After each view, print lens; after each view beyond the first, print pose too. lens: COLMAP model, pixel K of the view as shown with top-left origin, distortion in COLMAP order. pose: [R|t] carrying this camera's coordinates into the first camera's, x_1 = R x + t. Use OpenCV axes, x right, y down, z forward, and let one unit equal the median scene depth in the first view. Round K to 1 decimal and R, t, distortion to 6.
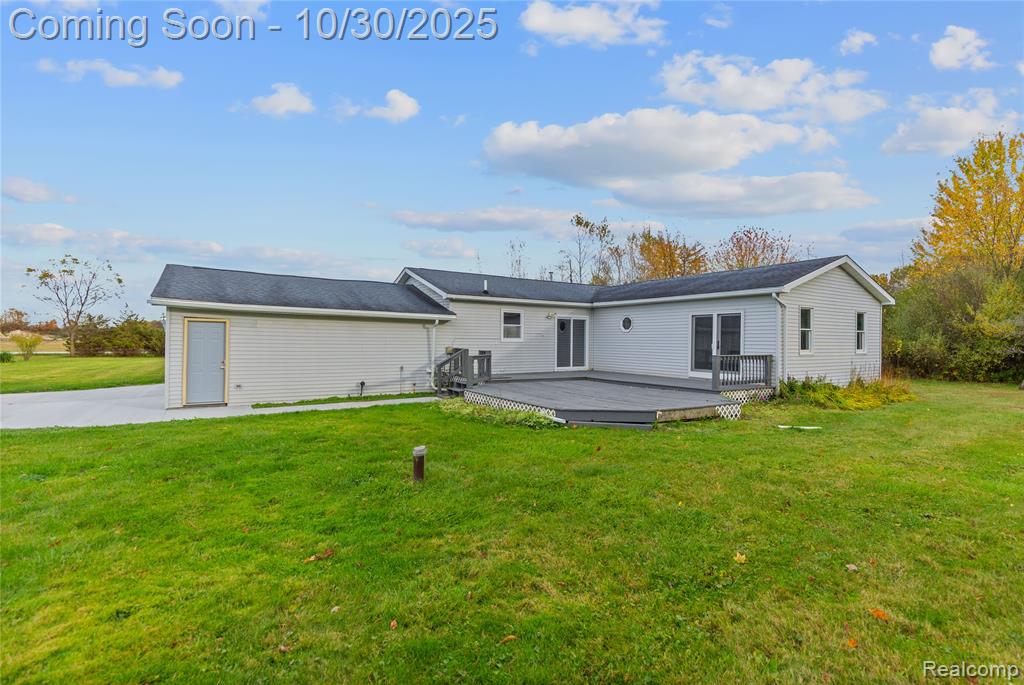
lens RADIAL K [[468.8, 0, 524.3], [0, 468.8, 337.6], [0, 0, 1]] dist [0.010264, -0.000065]
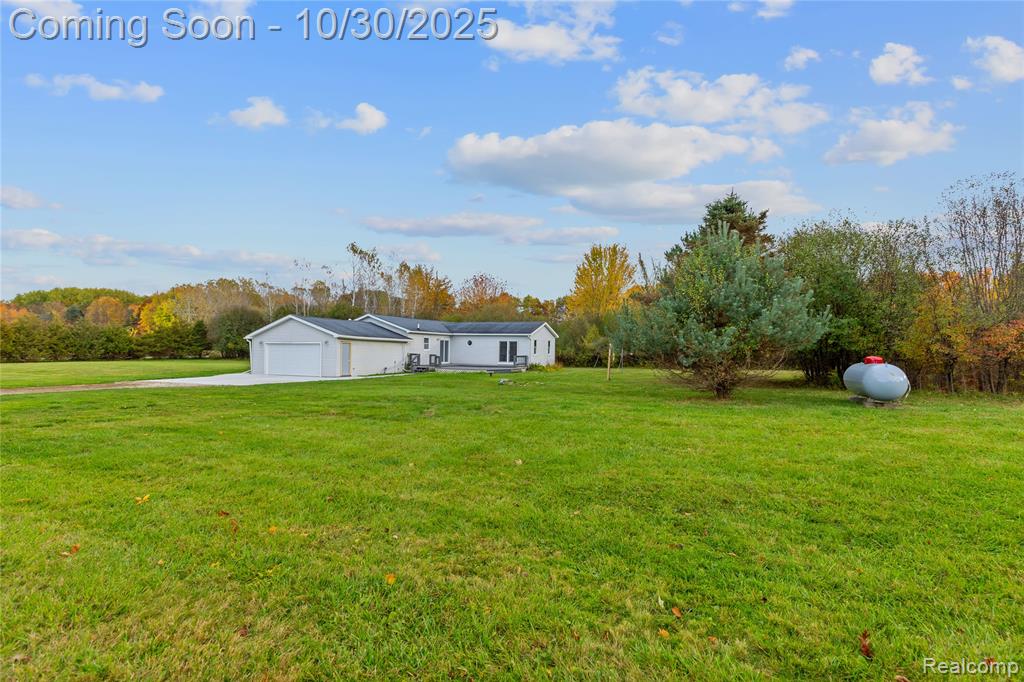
lens RADIAL K [[496.5, 0, 512.0], [0, 496.5, 341.0], [0, 0, 1]] dist [0.000533, 0.000033]
pose [[0.840099, 0.011845, 0.542304, -0.980882], [-0.009631, 0.999930, -0.006922, -0.025456], [-0.542348, 0.000592, 0.840154, -1.242625]]
